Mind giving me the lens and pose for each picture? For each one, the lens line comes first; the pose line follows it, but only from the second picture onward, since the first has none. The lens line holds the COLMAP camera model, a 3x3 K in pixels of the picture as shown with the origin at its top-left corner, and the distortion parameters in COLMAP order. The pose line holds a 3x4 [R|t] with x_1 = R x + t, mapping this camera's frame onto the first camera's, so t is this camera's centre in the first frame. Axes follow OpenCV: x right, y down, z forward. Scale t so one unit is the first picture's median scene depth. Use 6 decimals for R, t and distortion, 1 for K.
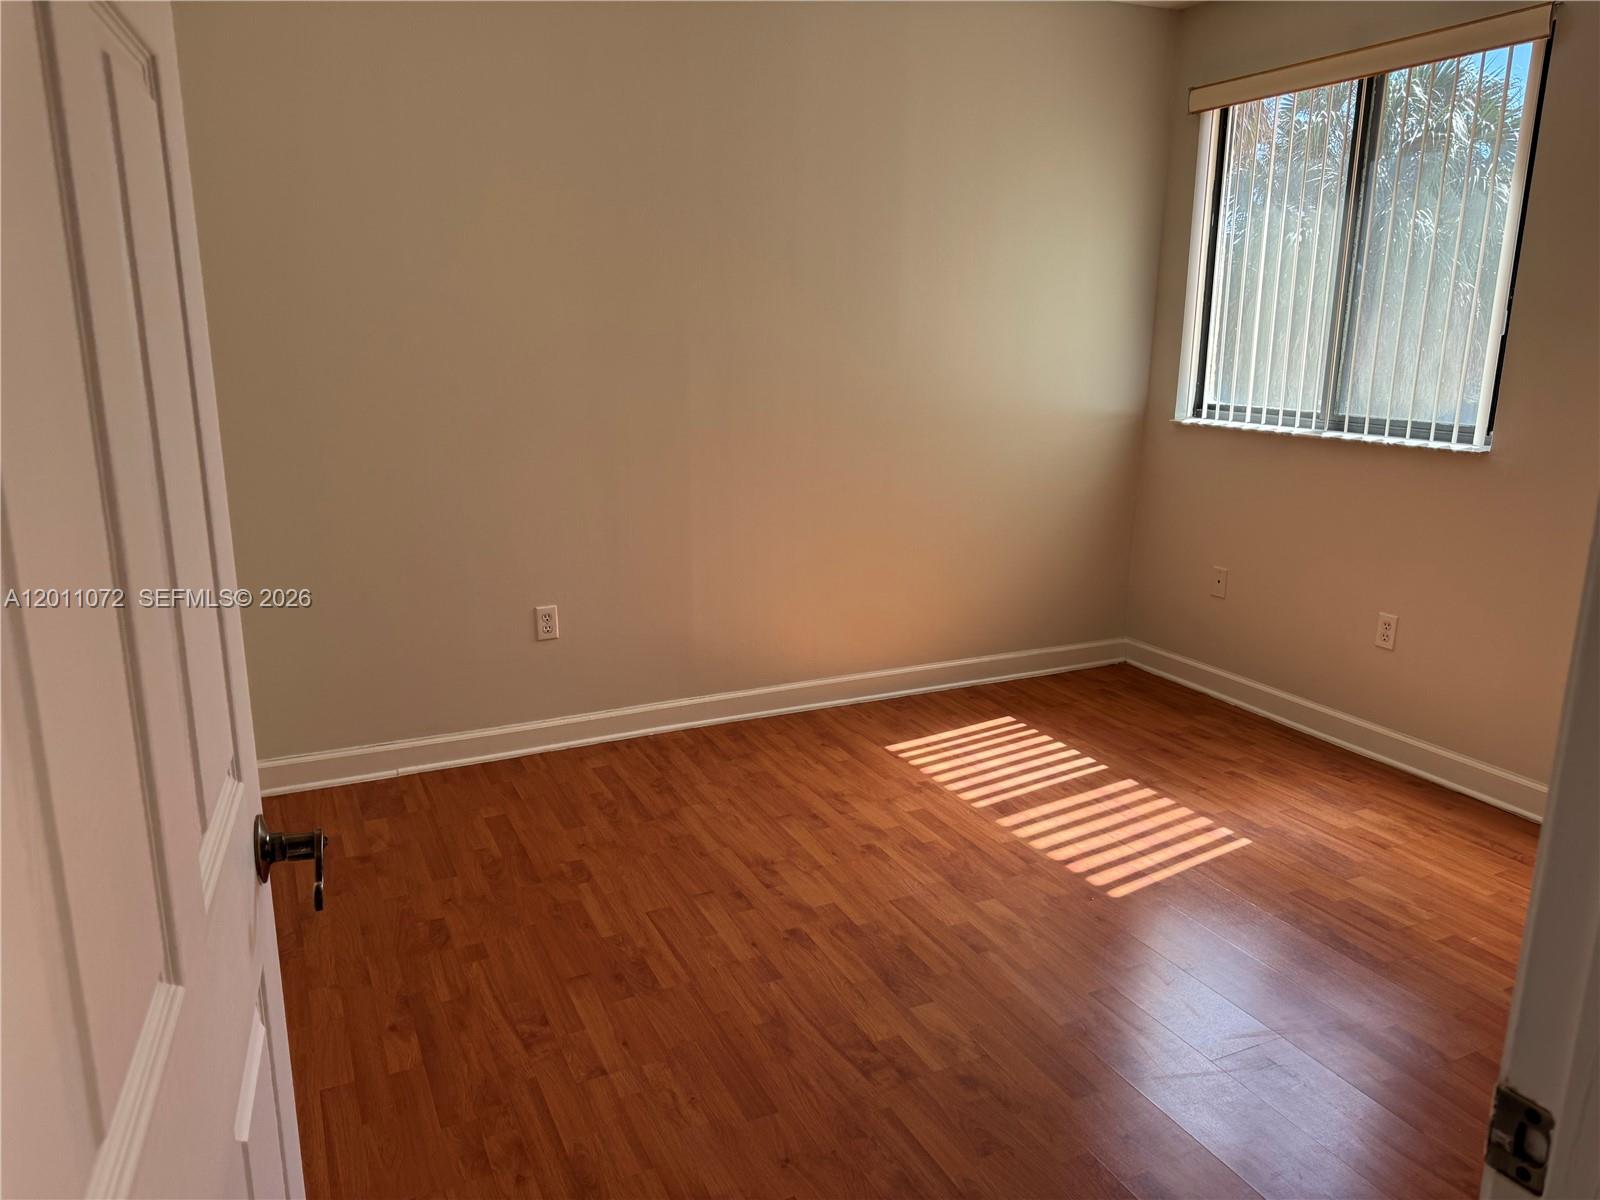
lens RADIAL K [[1144.6, 0, 800.0], [0, 1144.6, 600.0], [0, 0, 1]] dist [0.174126, -0.178310]
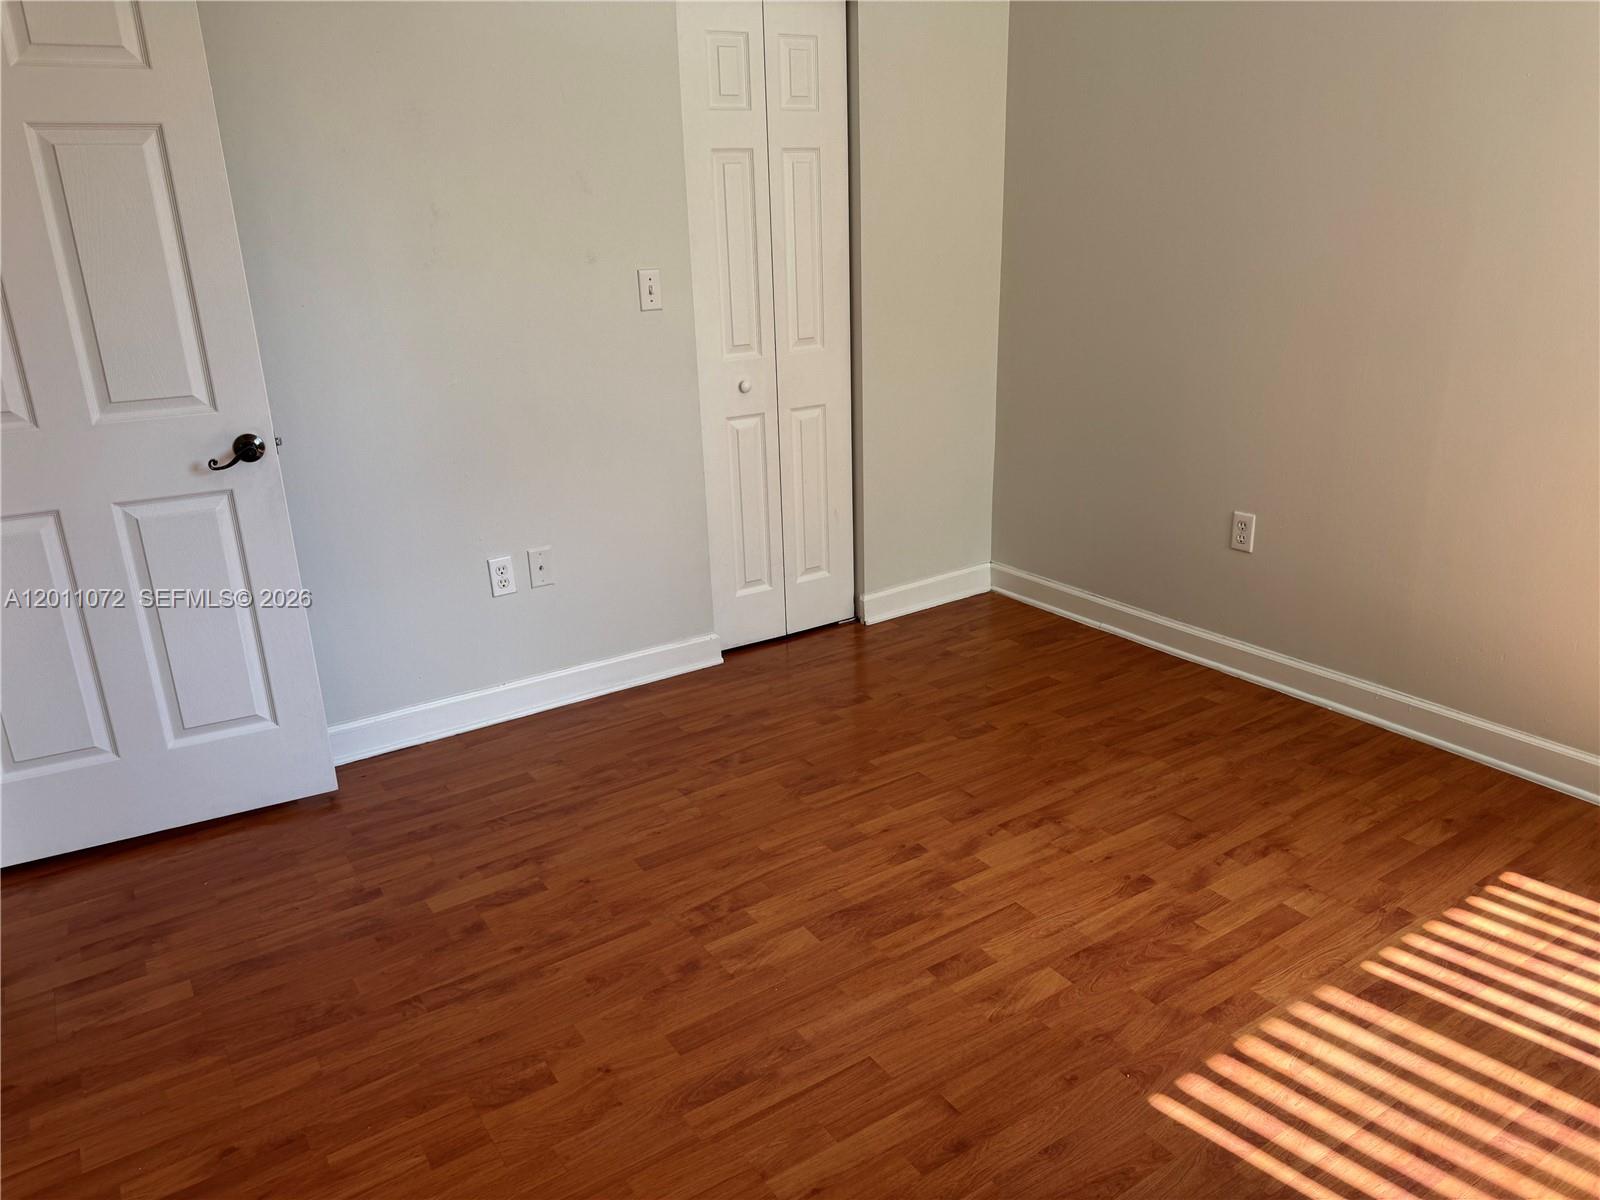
lens RADIAL K [[1144.6, 0, 800.0], [0, 1144.6, 600.0], [0, 0, 1]] dist [0.174126, -0.178310]
pose [[0.134248, 0.310816, -0.940942, 0.683531], [-0.199055, 0.938641, 0.281656, -0.133992], [0.970749, 0.149487, 0.187880, 0.572169]]
